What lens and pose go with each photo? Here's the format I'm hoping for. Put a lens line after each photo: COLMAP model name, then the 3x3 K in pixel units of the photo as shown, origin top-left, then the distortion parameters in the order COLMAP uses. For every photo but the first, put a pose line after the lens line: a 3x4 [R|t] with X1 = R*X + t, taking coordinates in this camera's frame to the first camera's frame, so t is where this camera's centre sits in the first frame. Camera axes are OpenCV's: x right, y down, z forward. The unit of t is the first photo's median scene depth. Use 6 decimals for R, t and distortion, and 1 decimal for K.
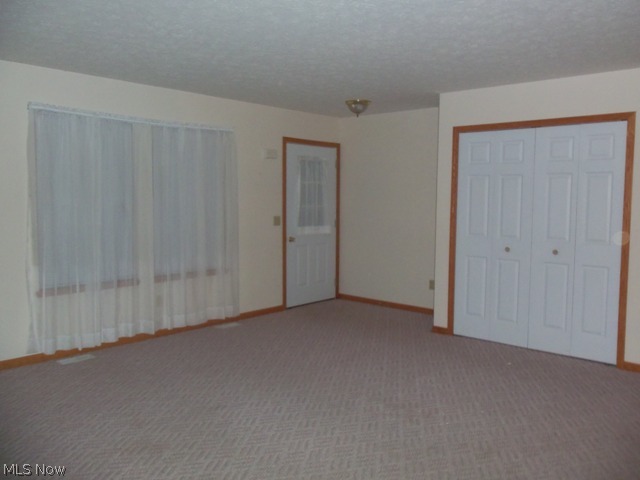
lens RADIAL K [[538.2, 0, 320.0], [0, 538.2, 240.0], [0, 0, 1]] dist [-0.048893, -0.008197]
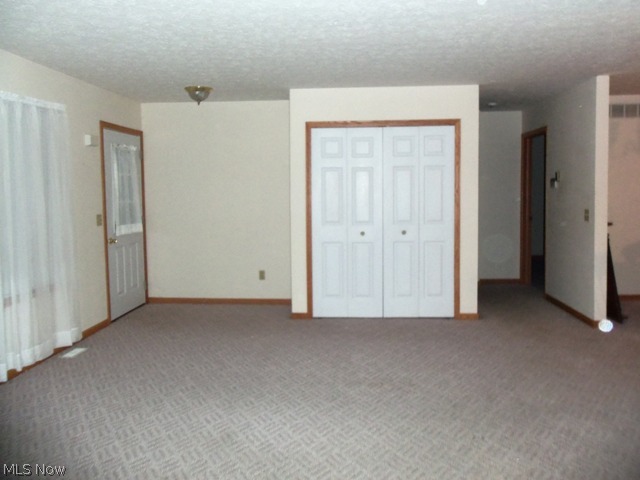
lens RADIAL K [[538.2, 0, 320.0], [0, 538.2, 240.0], [0, 0, 1]] dist [-0.048893, -0.008197]
pose [[0.777964, -0.074129, 0.623920, -0.371842], [0.065130, 0.997181, 0.037267, -0.014999], [-0.624924, 0.011643, 0.780599, 0.146131]]
